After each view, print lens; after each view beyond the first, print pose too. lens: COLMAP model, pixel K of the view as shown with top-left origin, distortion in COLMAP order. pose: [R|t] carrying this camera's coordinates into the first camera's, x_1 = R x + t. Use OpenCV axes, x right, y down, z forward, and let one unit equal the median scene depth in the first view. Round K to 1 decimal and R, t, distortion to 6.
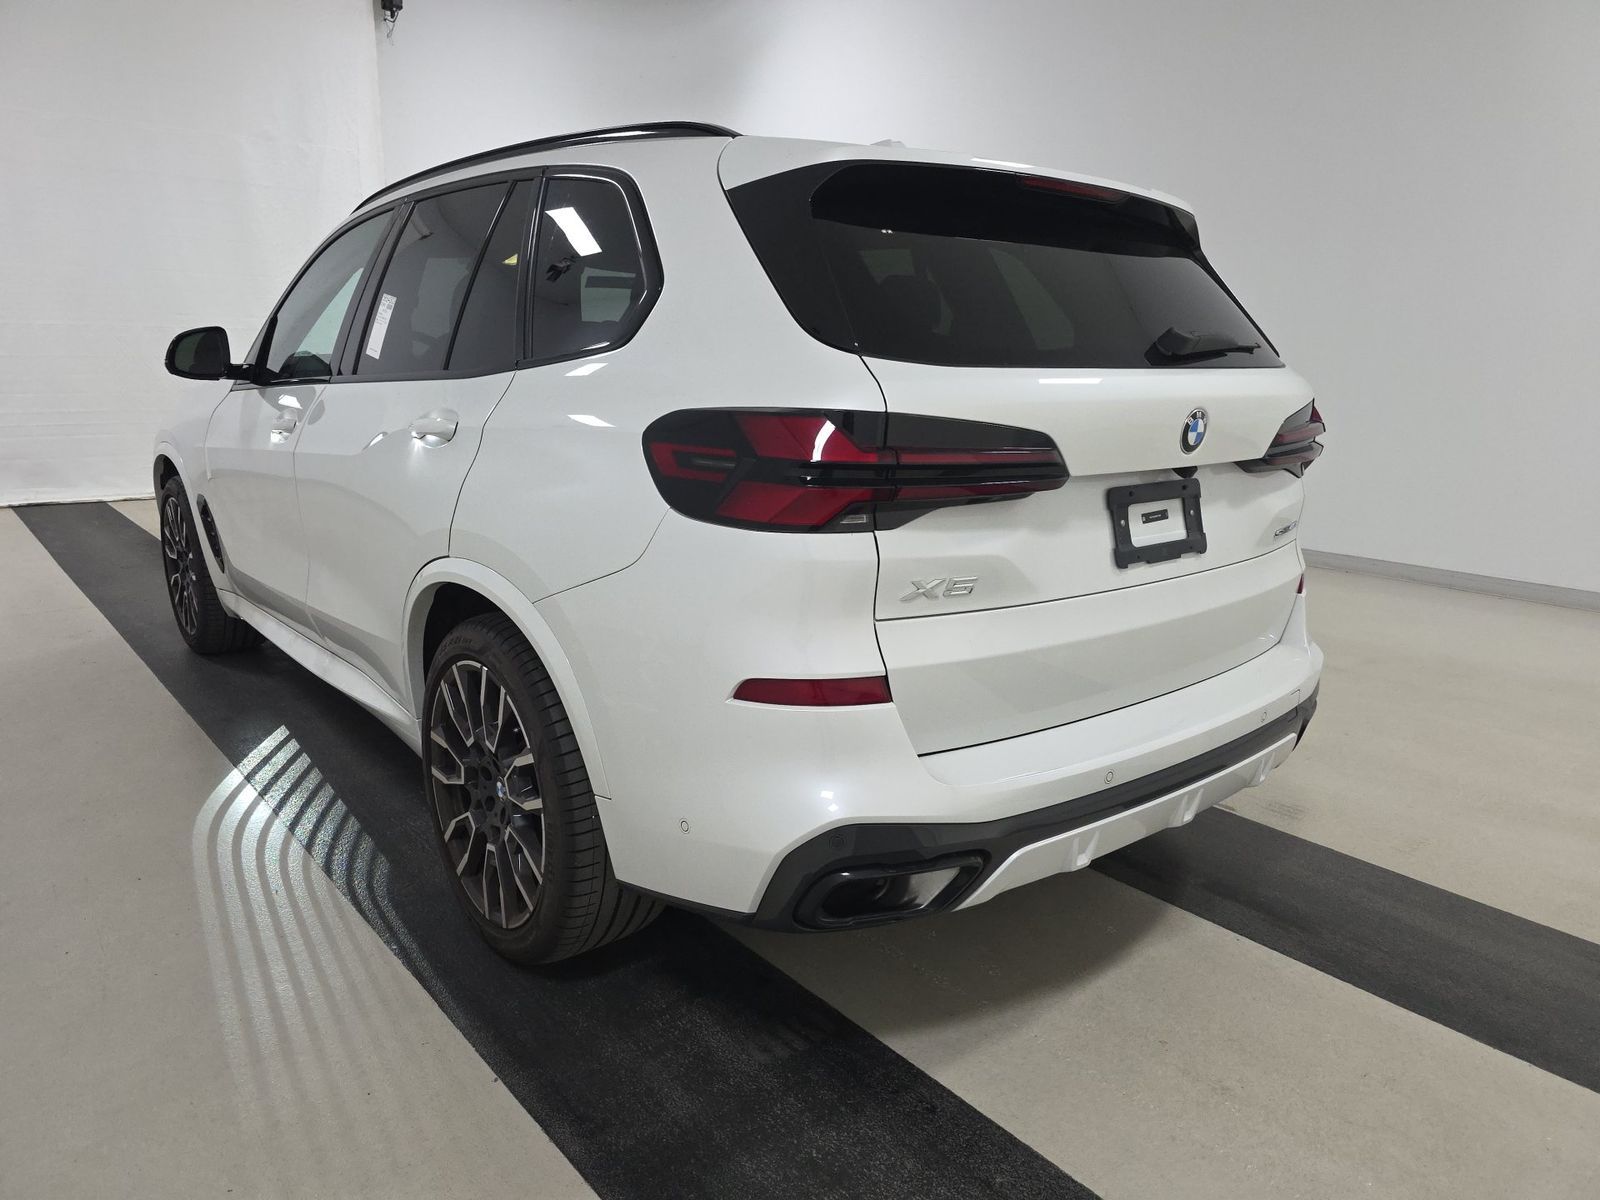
lens RADIAL K [[1078.5, 0, 800.0], [0, 1078.5, 600.0], [0, 0, 1]] dist [0.110677, -0.099124]
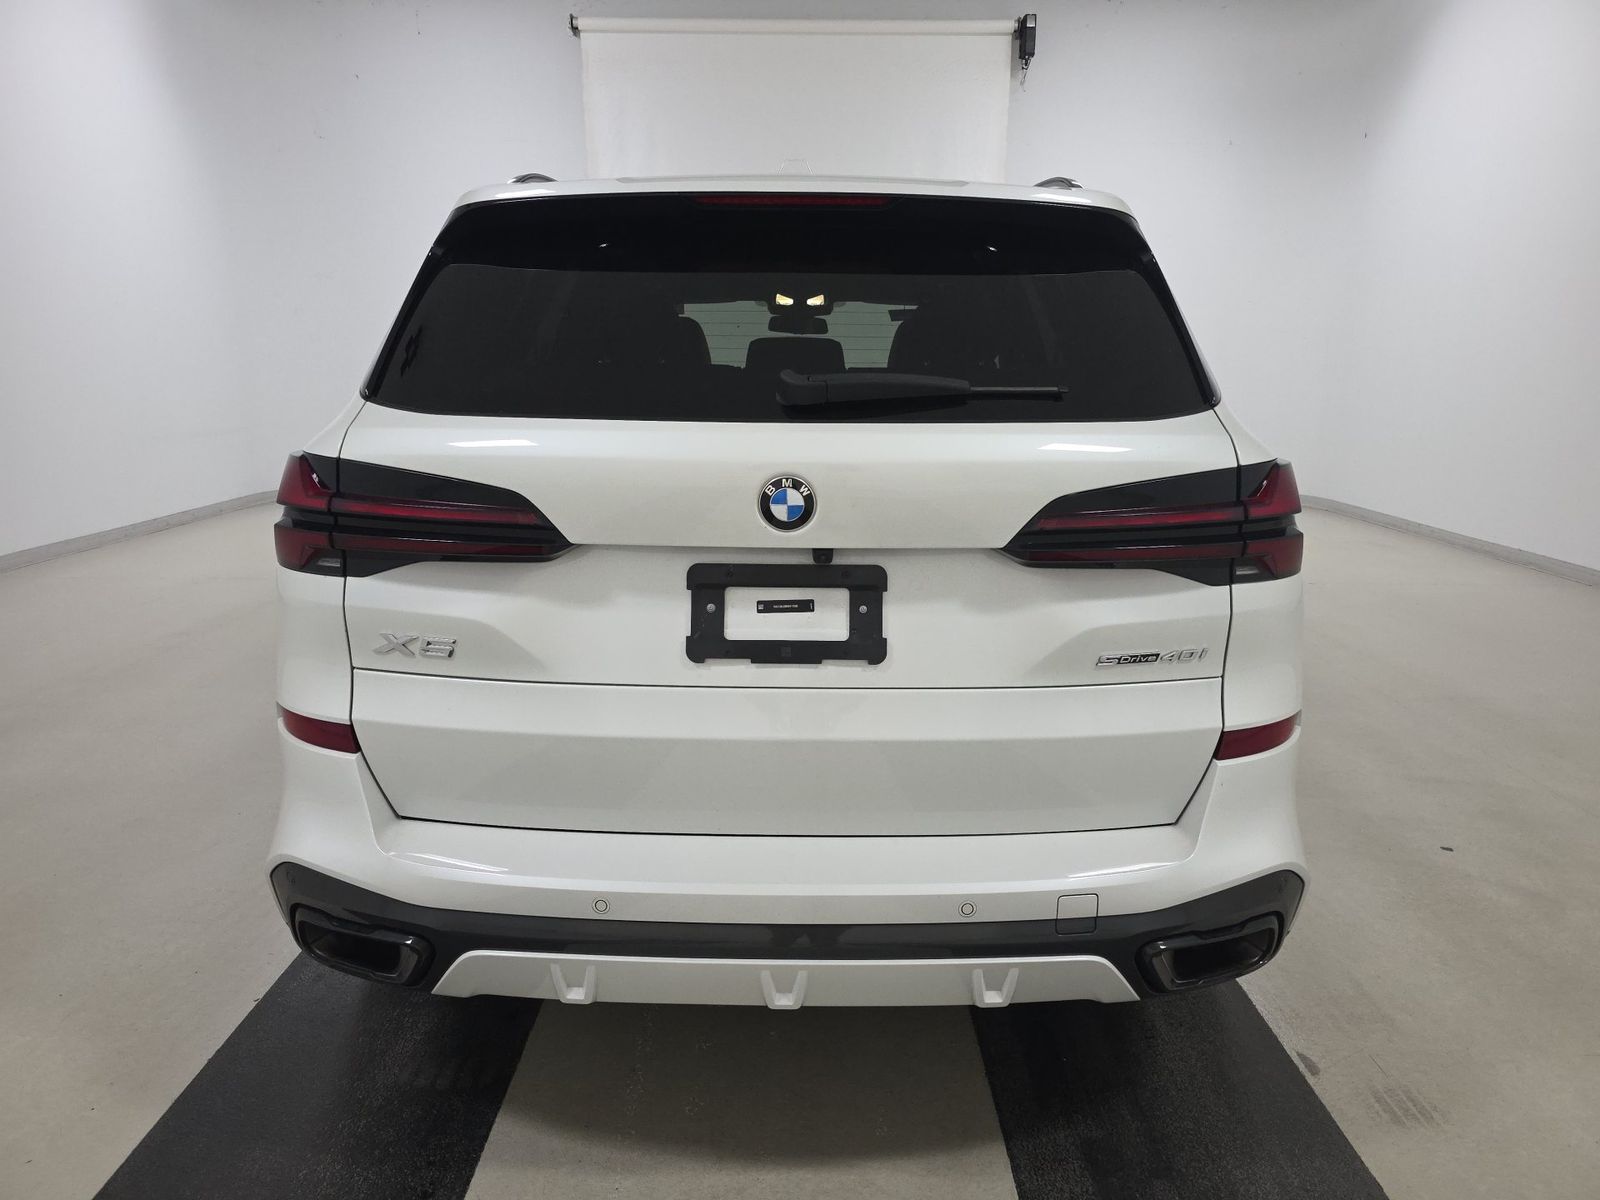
lens RADIAL K [[1078.5, 0, 800.0], [0, 1078.5, 600.0], [0, 0, 1]] dist [0.110677, -0.099124]
pose [[0.760210, 0.125108, -0.637518, 0.865189], [-0.138843, 0.989899, 0.028697, -0.109211], [0.634668, 0.066699, 0.769901, 0.416870]]
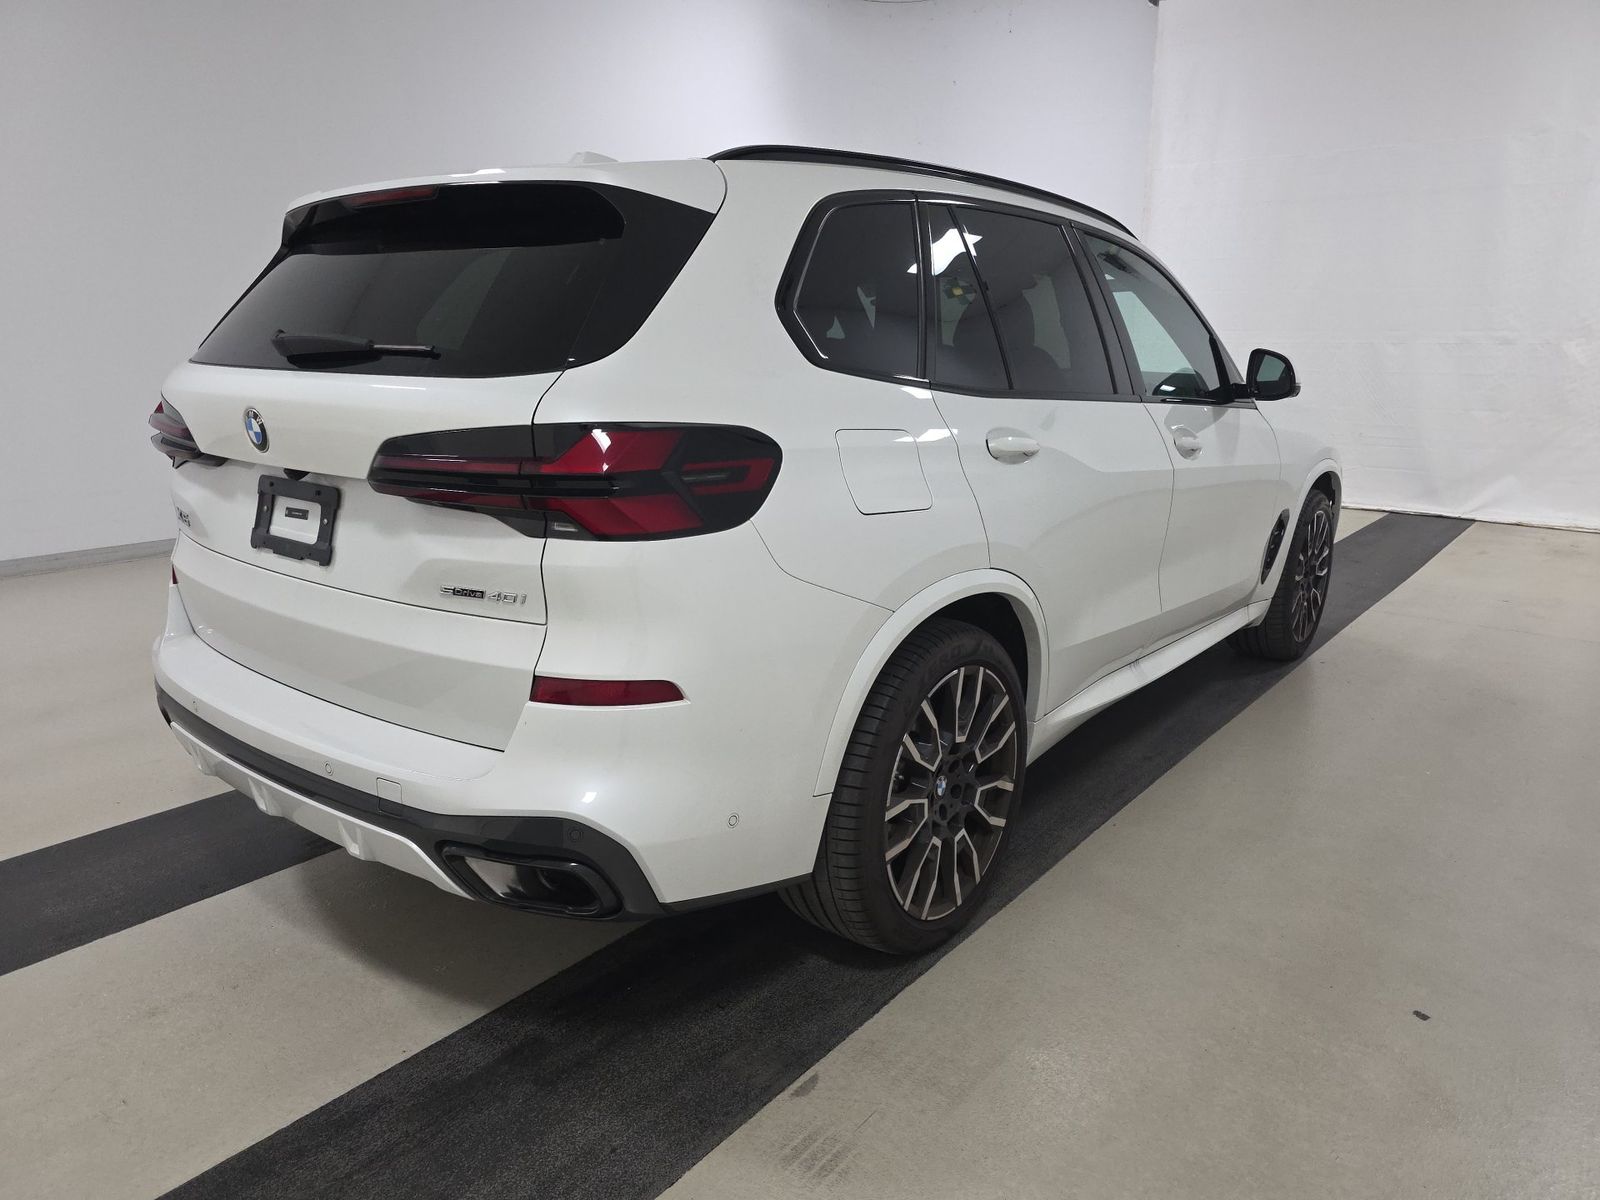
lens RADIAL K [[1078.5, 0, 800.0], [0, 1078.5, 600.0], [0, 0, 1]] dist [0.110677, -0.099124]
pose [[0.177778, 0.208768, -0.961671, 1.479884], [-0.225842, 0.959810, 0.166614, -0.289180], [0.957805, 0.187565, 0.217782, 1.292322]]
